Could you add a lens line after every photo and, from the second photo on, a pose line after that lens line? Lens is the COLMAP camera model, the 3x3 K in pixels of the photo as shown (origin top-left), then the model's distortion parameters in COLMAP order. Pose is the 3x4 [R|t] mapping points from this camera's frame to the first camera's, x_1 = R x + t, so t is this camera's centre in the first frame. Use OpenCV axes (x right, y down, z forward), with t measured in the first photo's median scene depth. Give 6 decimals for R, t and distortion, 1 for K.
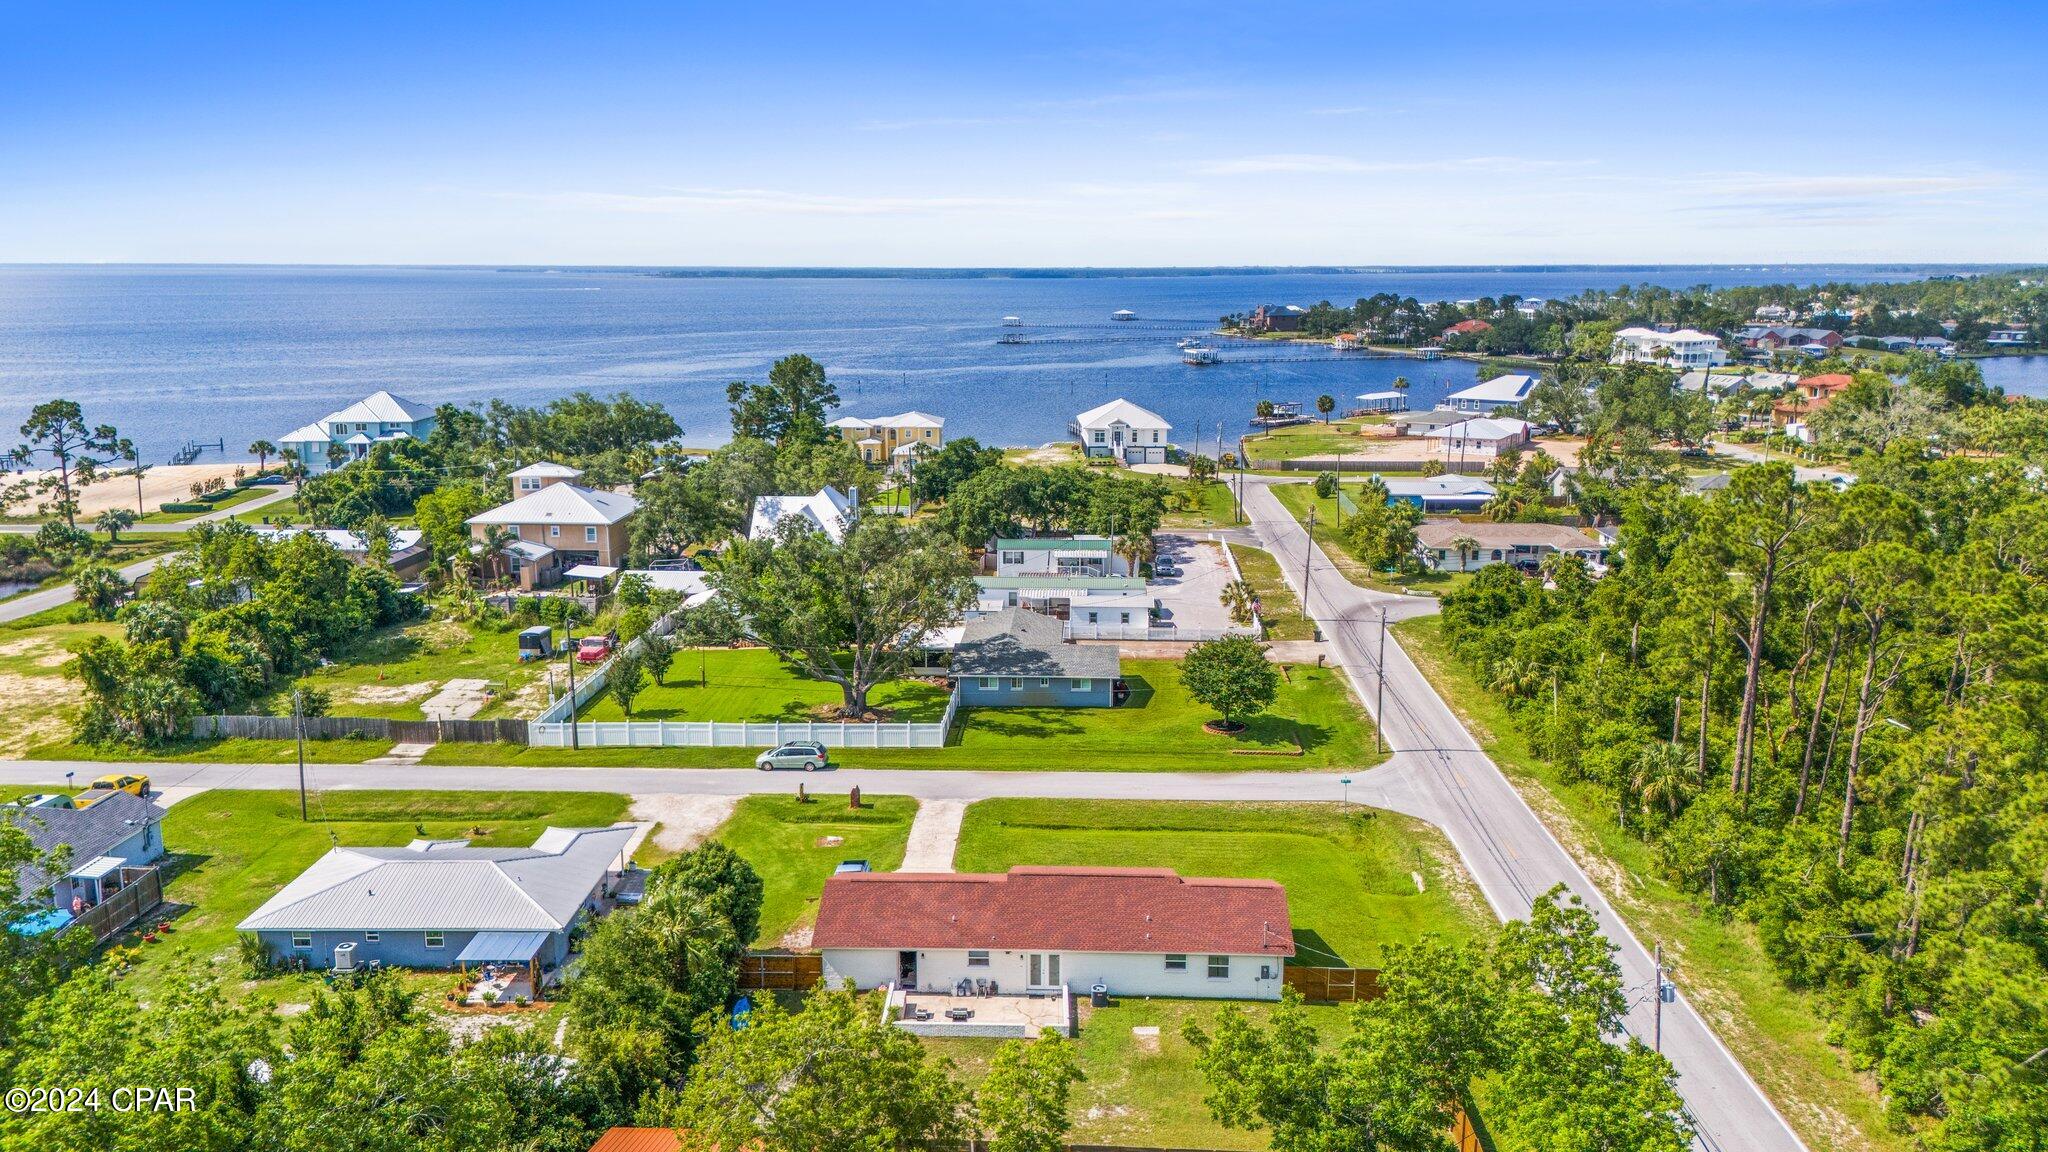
lens RADIAL K [[1489.3, 0, 1011.2], [0, 1489.3, 608.1], [0, 0, 1]] dist [0.061812, -0.005783]
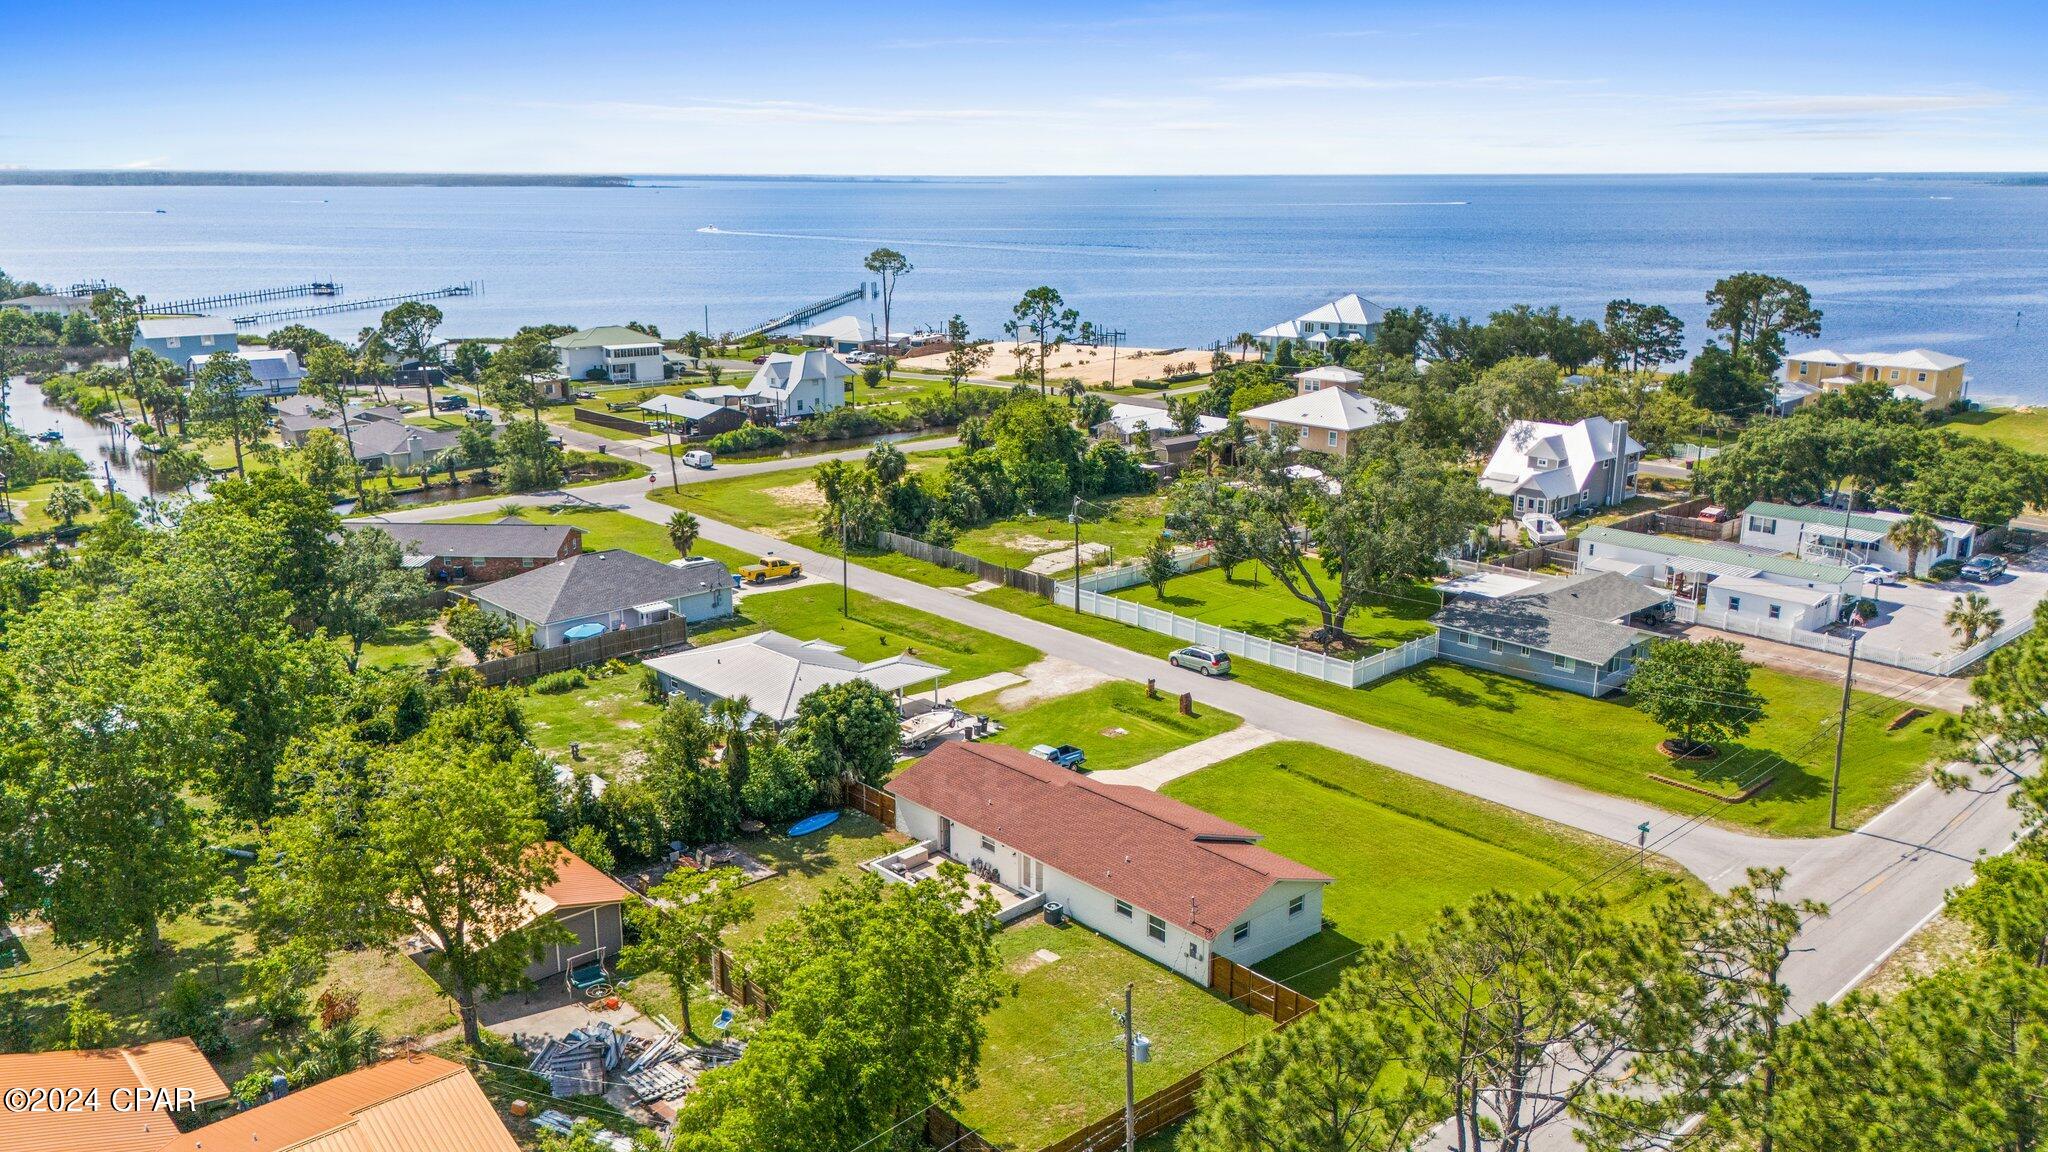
lens RADIAL K [[1489.3, 0, 1011.2], [0, 1489.3, 608.1], [0, 0, 1]] dist [0.061812, -0.005783]
pose [[0.708751, 0.198113, -0.677069, 0.419316], [-0.159580, 0.979904, 0.119676, -0.034088], [0.687172, 0.023226, 0.726123, 0.158639]]
